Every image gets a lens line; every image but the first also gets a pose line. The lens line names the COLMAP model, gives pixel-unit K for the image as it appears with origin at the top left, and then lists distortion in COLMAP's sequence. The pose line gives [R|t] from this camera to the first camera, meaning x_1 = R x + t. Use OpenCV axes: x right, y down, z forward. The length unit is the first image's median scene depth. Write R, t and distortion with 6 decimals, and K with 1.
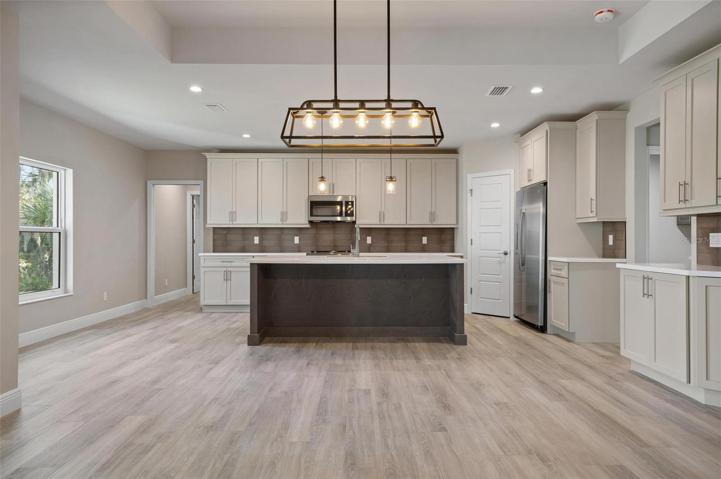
lens RADIAL K [[465.5, 0, 362.1], [0, 465.5, 237.6], [0, 0, 1]] dist [0.019680, 0.000417]
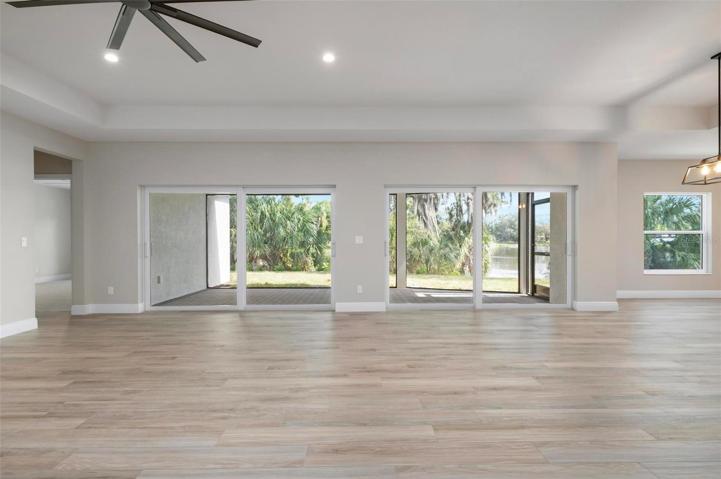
lens RADIAL K [[381.9, 0, 363.7], [0, 381.9, 239.6], [0, 0, 1]] dist [-0.002294, -0.000837]
pose [[0.008301, 0.000218, -0.999966, 0.608696], [0.005156, 0.999987, 0.000261, 0.001909], [0.999952, -0.005158, 0.008300, -0.139628]]
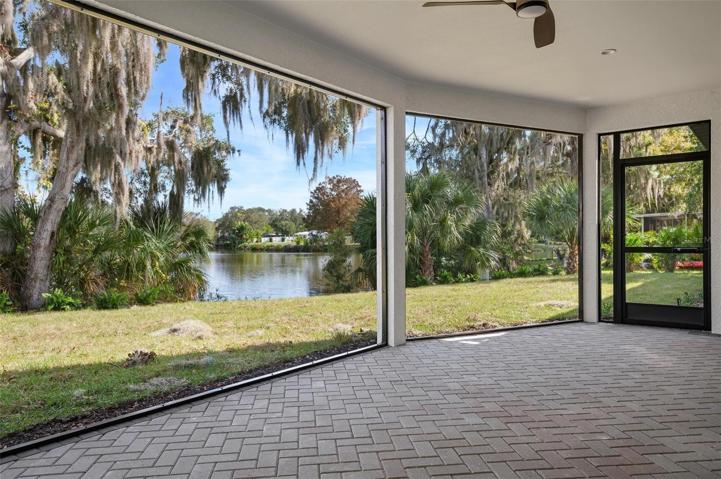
lens RADIAL K [[504.6, 0, 373.6], [0, 504.6, 238.2], [0, 0, 1]] dist [-0.001513, 0.000255]
pose [[0.791705, -0.002206, -0.610899, -0.550983], [0.005407, 0.999980, 0.003395, 0.026412], [0.610879, -0.005991, 0.791701, -0.698998]]
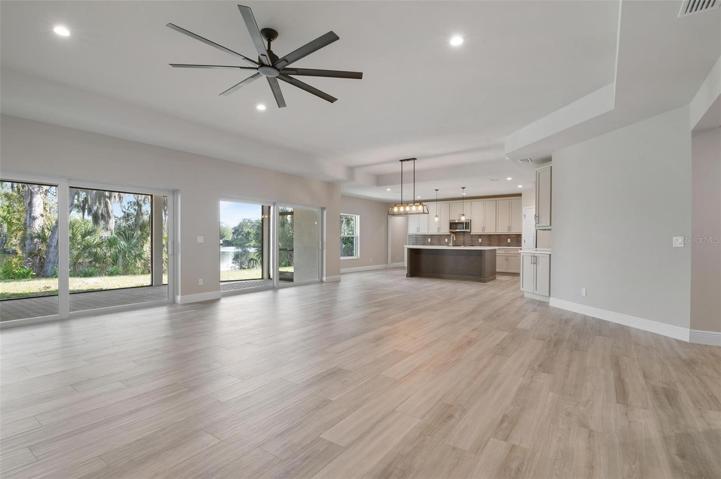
lens RADIAL K [[344.5, 0, 360.4], [0, 344.5, 240.4], [0, 0, 1]] dist [-0.005241, -0.000554]
pose [[0.813010, 0.003816, -0.582237, 0.619110], [-0.001890, 0.999991, 0.003915, 0.000686], [0.582247, -0.002083, 0.813010, -0.711665]]
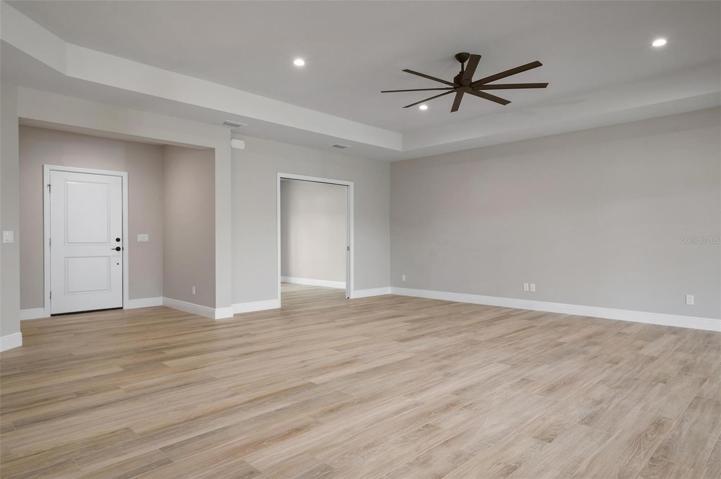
lens RADIAL K [[443.0, 0, 365.2], [0, 443.0, 241.7], [0, 0, 1]] dist [0.017970, -0.001137]
pose [[-0.705456, -0.002536, 0.708749, -0.209186], [-0.001332, 0.999997, 0.002253, 0.010793], [-0.708752, 0.000645, -0.705457, 0.278576]]
